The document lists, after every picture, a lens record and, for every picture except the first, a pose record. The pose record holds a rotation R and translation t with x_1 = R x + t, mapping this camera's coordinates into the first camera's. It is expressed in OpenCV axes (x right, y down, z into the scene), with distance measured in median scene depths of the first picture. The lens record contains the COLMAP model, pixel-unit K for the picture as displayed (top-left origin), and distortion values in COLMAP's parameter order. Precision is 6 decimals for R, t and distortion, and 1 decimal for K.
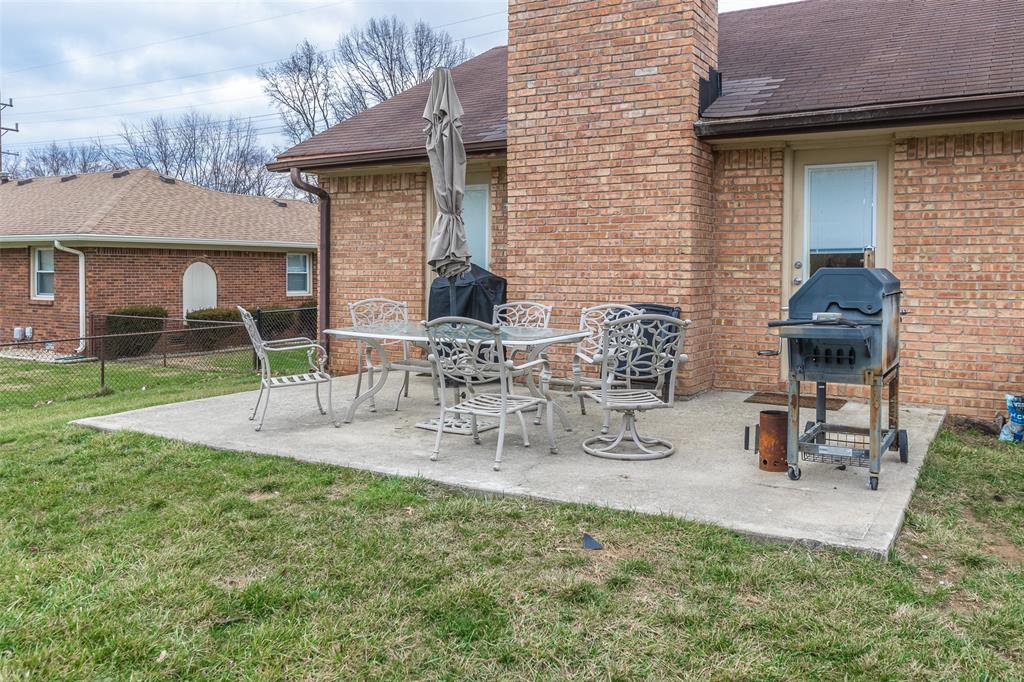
lens RADIAL K [[846.8, 0, 505.8], [0, 846.8, 302.9], [0, 0, 1]] dist [-0.007752, -0.003341]
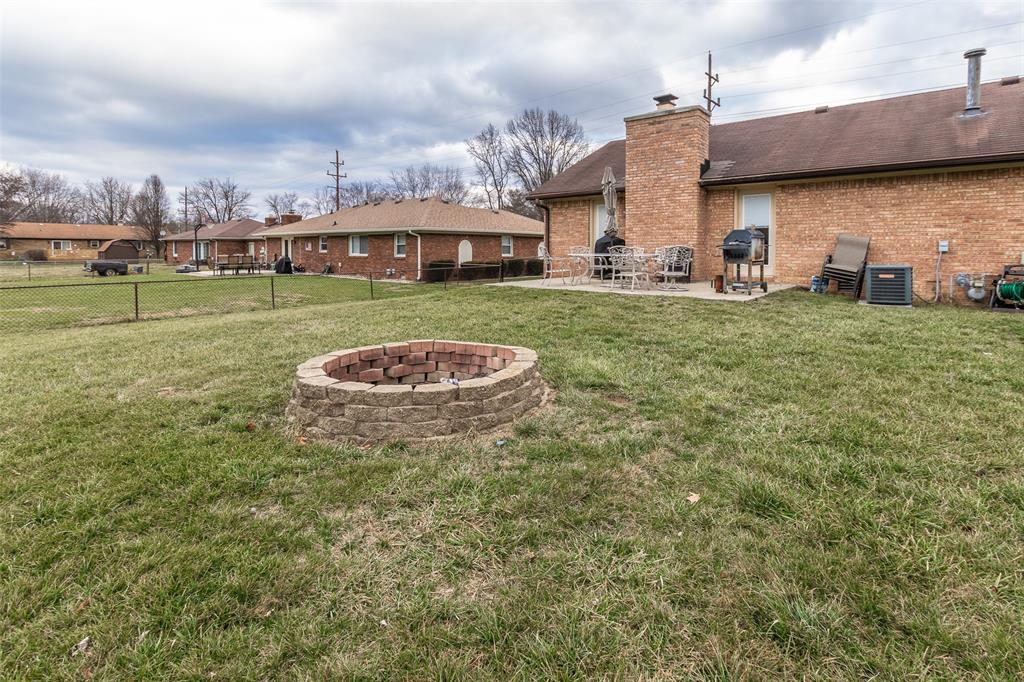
lens RADIAL K [[500.2, 0, 500.0], [0, 500.2, 264.0], [0, 0, 1]] dist [-0.013327, -0.001004]
pose [[0.982118, 0.003055, -0.188244, -0.039305], [-0.004941, 0.999942, -0.009550, 0.028767], [0.188204, 0.010309, 0.982076, -0.270618]]
